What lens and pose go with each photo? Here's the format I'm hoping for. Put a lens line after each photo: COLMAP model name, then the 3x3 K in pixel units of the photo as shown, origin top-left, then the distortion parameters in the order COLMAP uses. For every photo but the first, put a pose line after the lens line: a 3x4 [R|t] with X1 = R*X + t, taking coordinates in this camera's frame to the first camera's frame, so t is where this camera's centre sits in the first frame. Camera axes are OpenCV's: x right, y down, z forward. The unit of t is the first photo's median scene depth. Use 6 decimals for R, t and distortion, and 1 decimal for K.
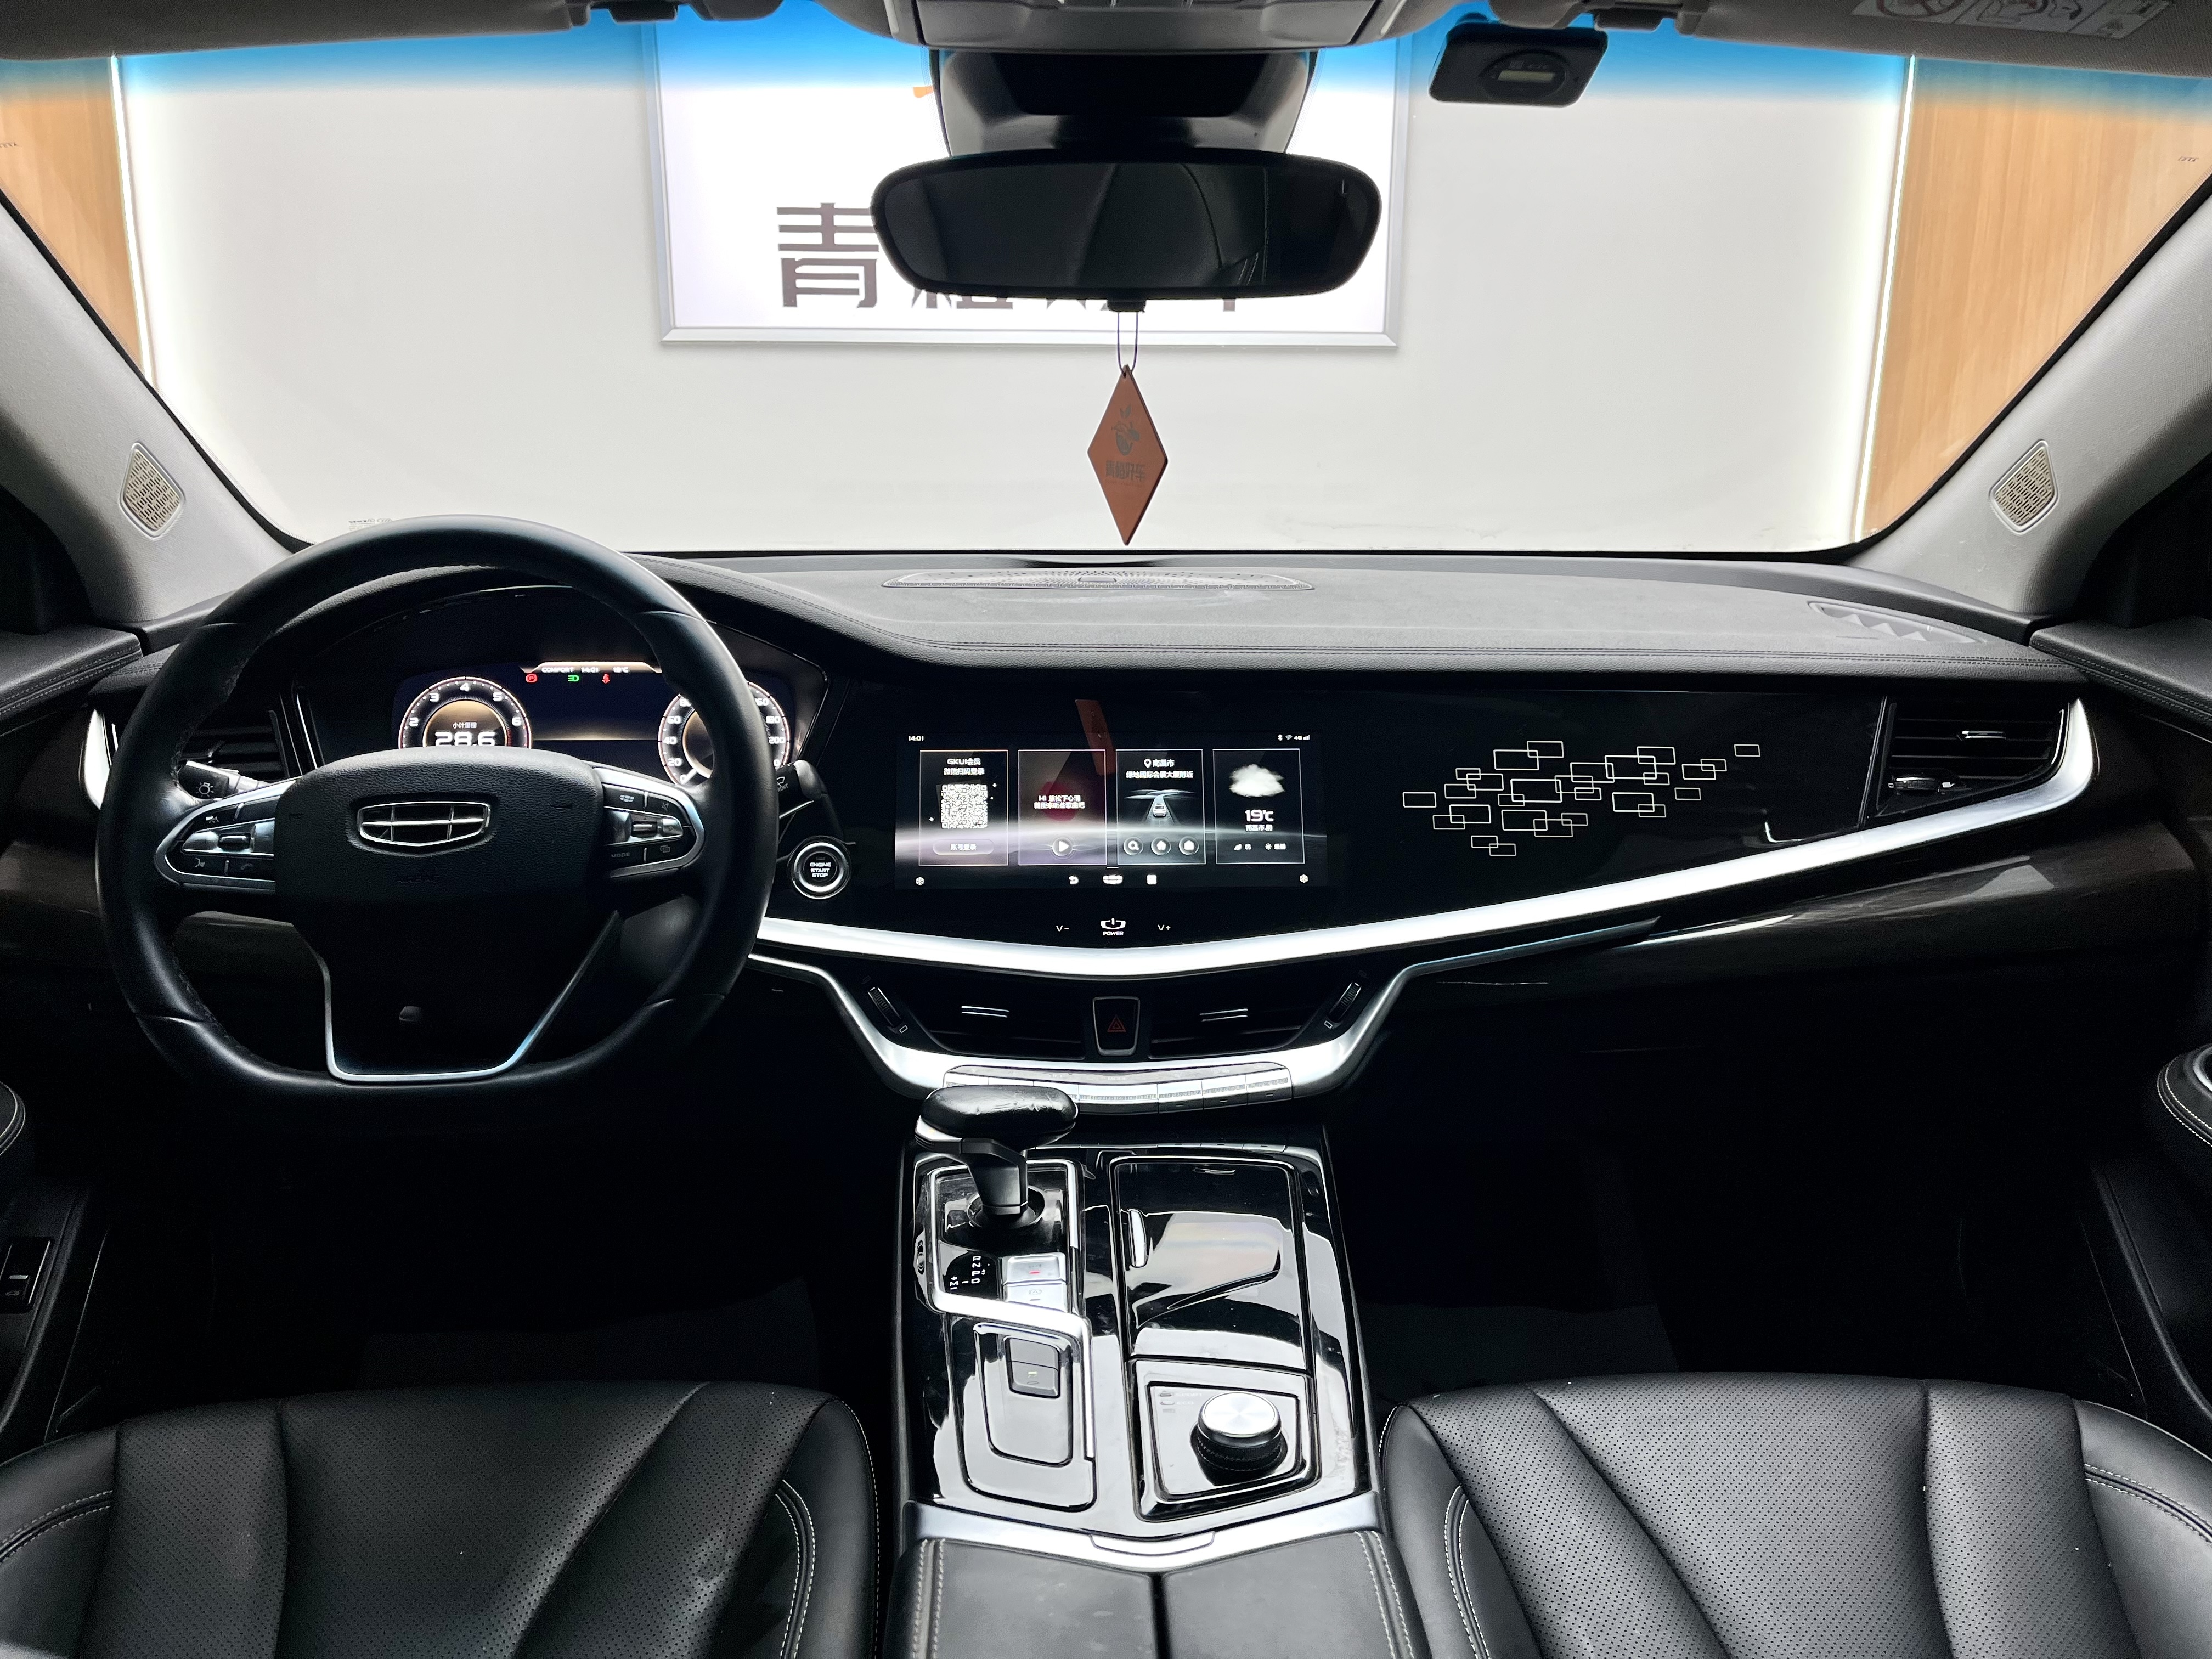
lens RADIAL K [[1707.9, 0, 1106.0], [0, 1707.9, 829.5], [0, 0, 1]] dist [0.097363, -0.137764]
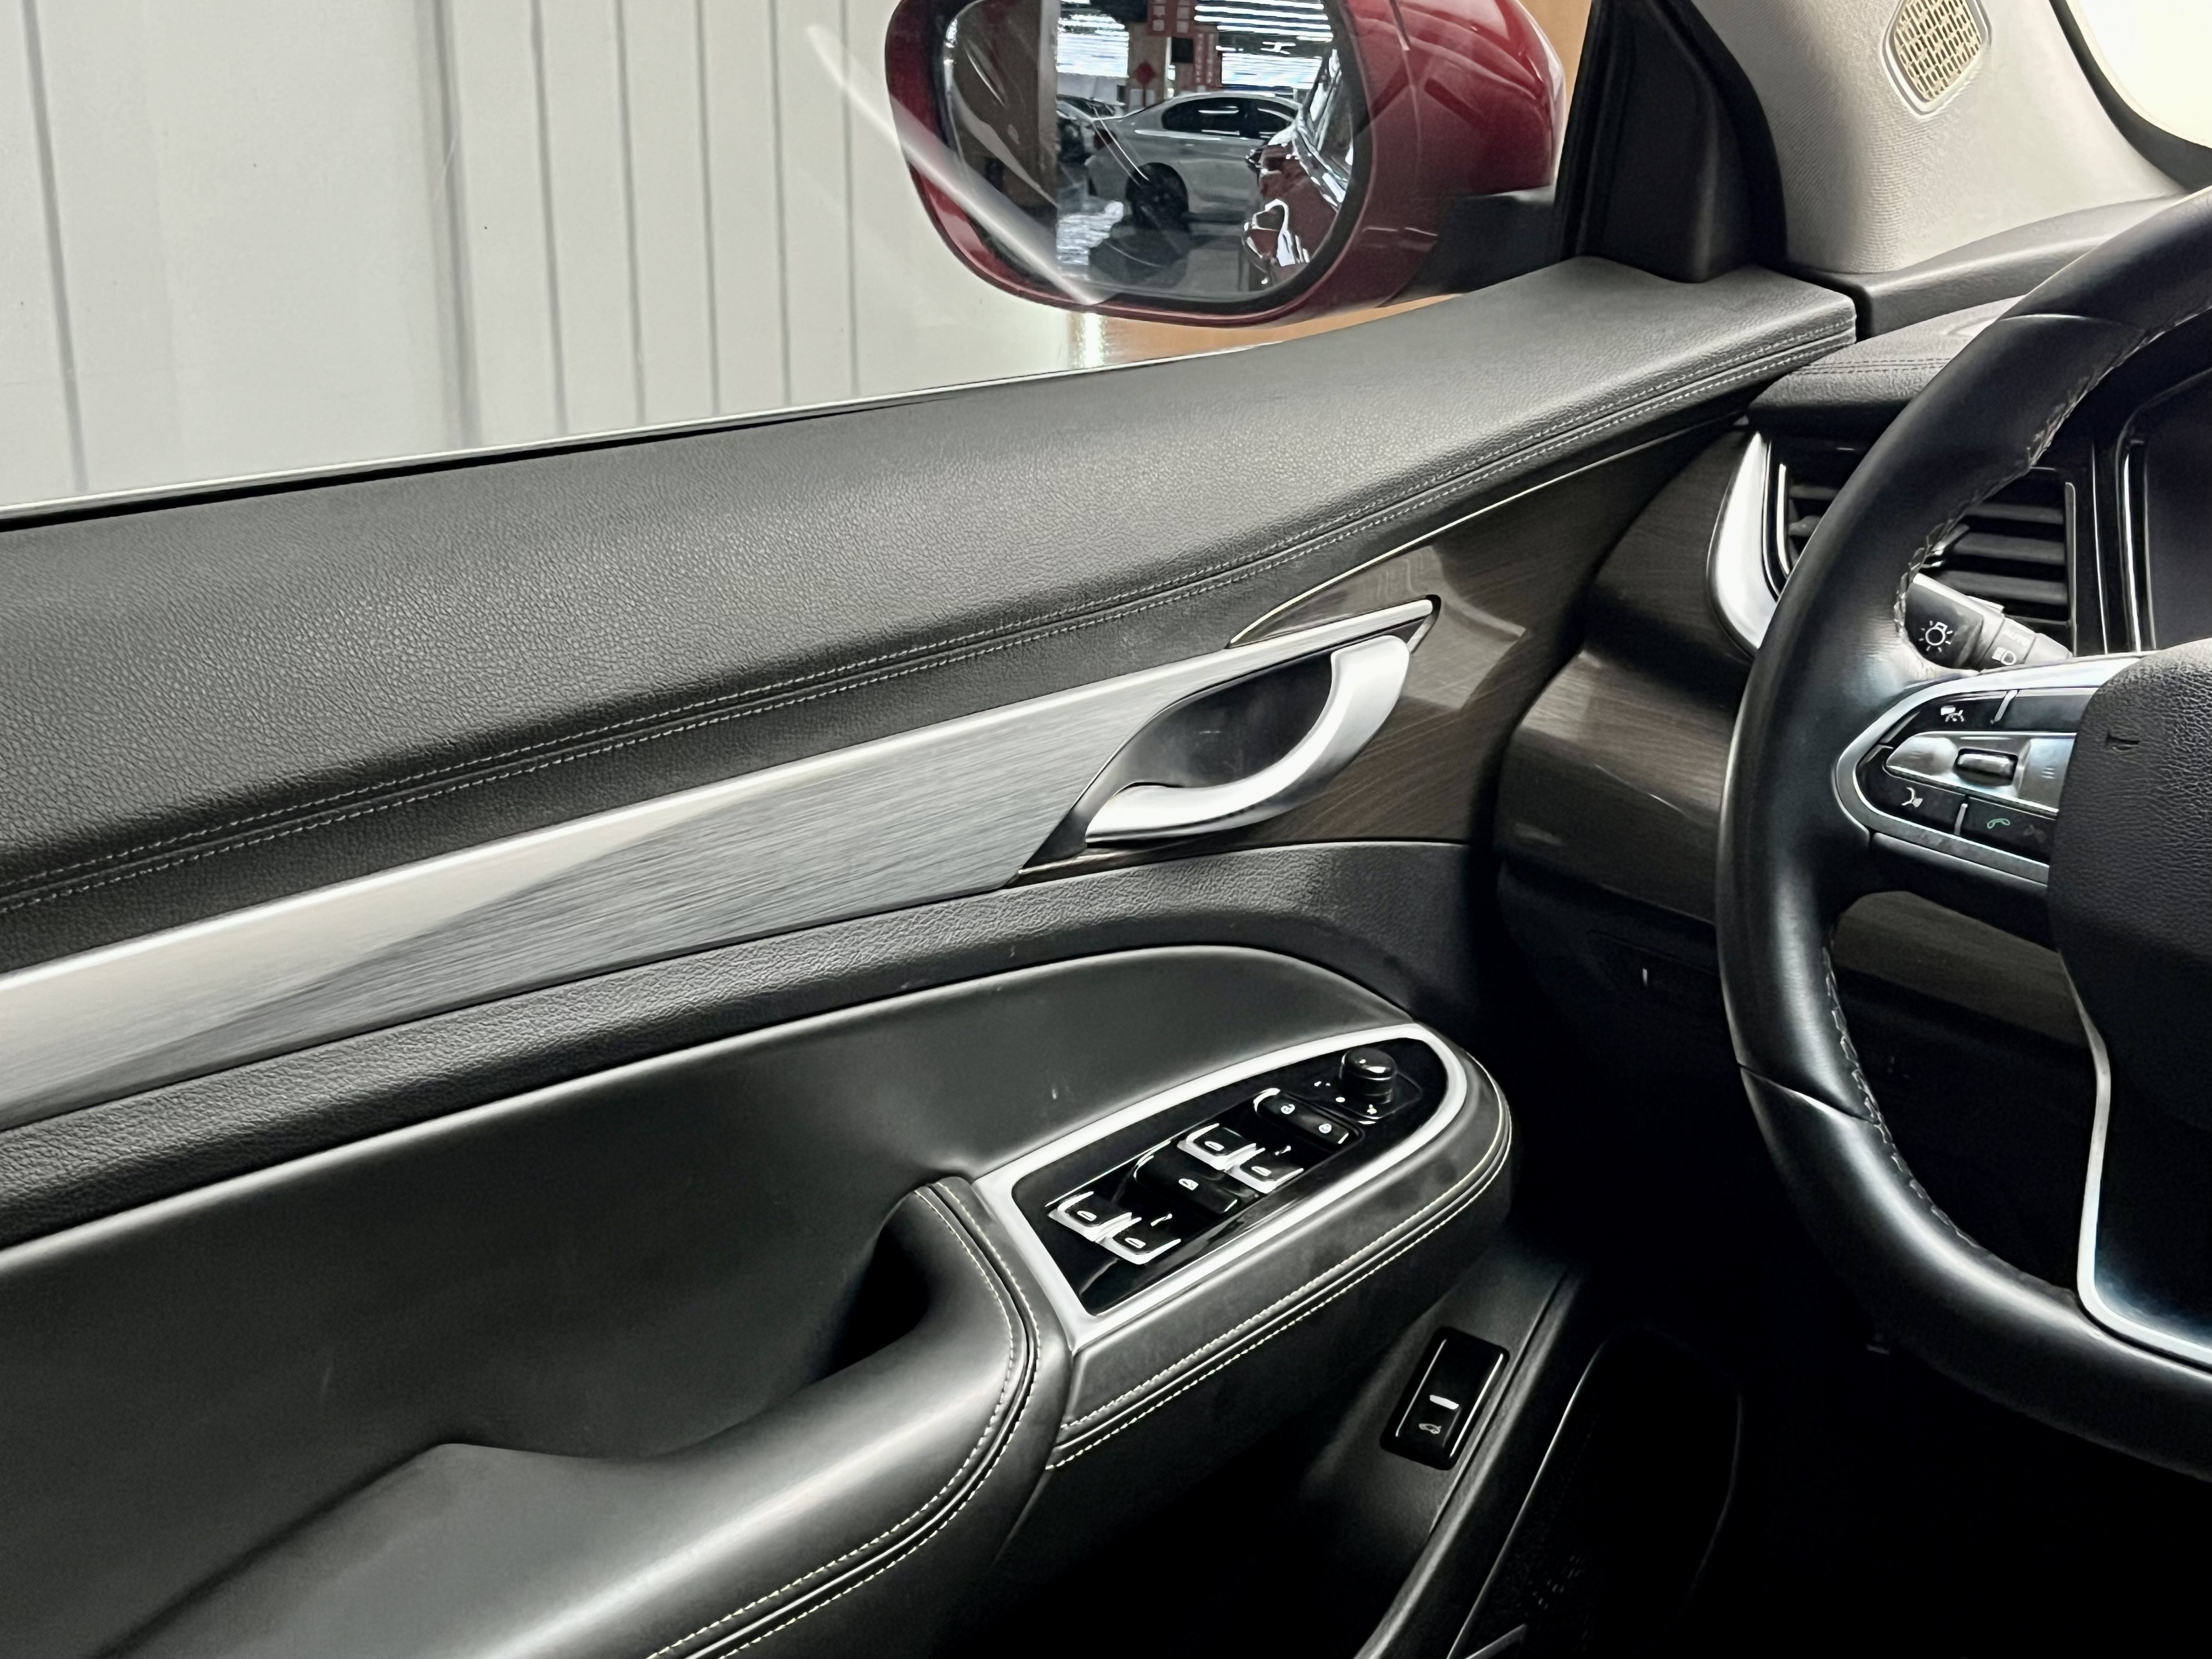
lens RADIAL K [[3029.4, 0, 1106.0], [0, 3029.4, 829.5], [0, 0, 1]] dist [0.133309, -0.406017]
pose [[0.754004, 0.210866, -0.622104, -0.126091], [-0.169874, 0.977452, 0.125422, -0.034889], [0.634524, 0.011110, 0.772823, 0.150416]]
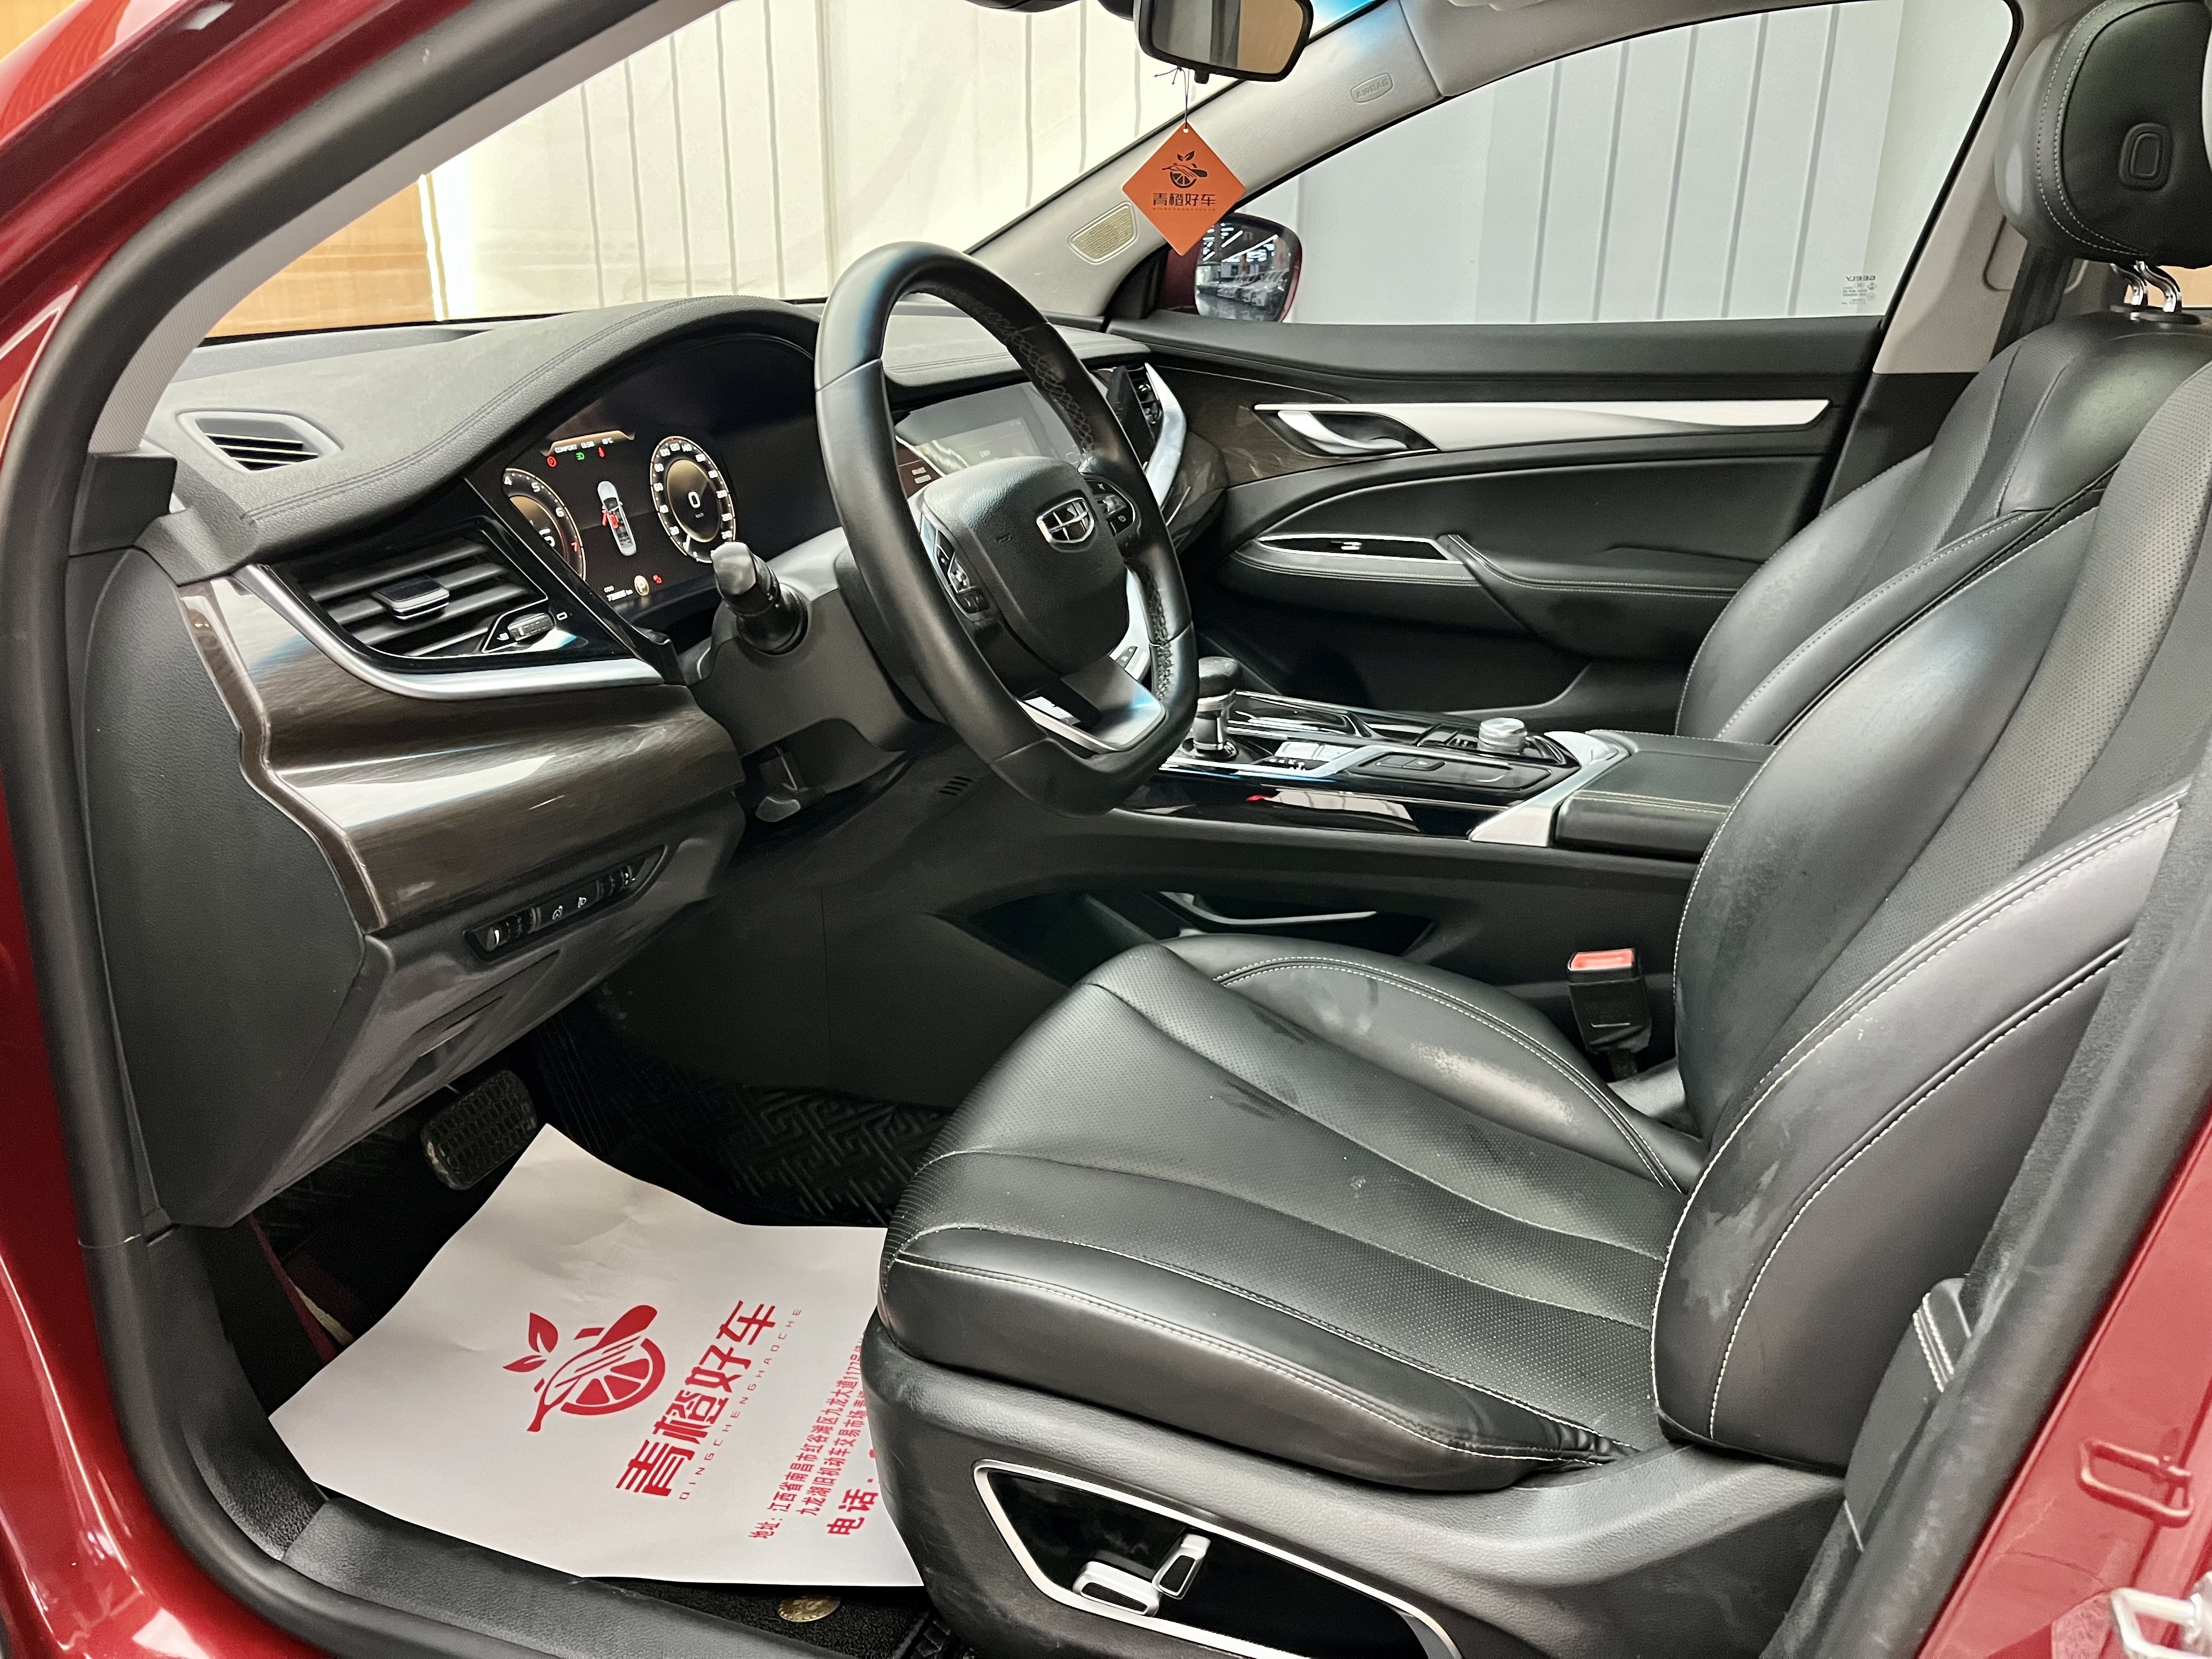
lens RADIAL K [[1707.9, 0, 1106.0], [0, 1707.9, 829.5], [0, 0, 1]] dist [0.097363, -0.137764]
pose [[0.350059, -0.311966, 0.883253, -1.160989], [0.234327, 0.942098, 0.239879, -0.061317], [-0.906945, 0.122998, 0.402892, 0.453380]]
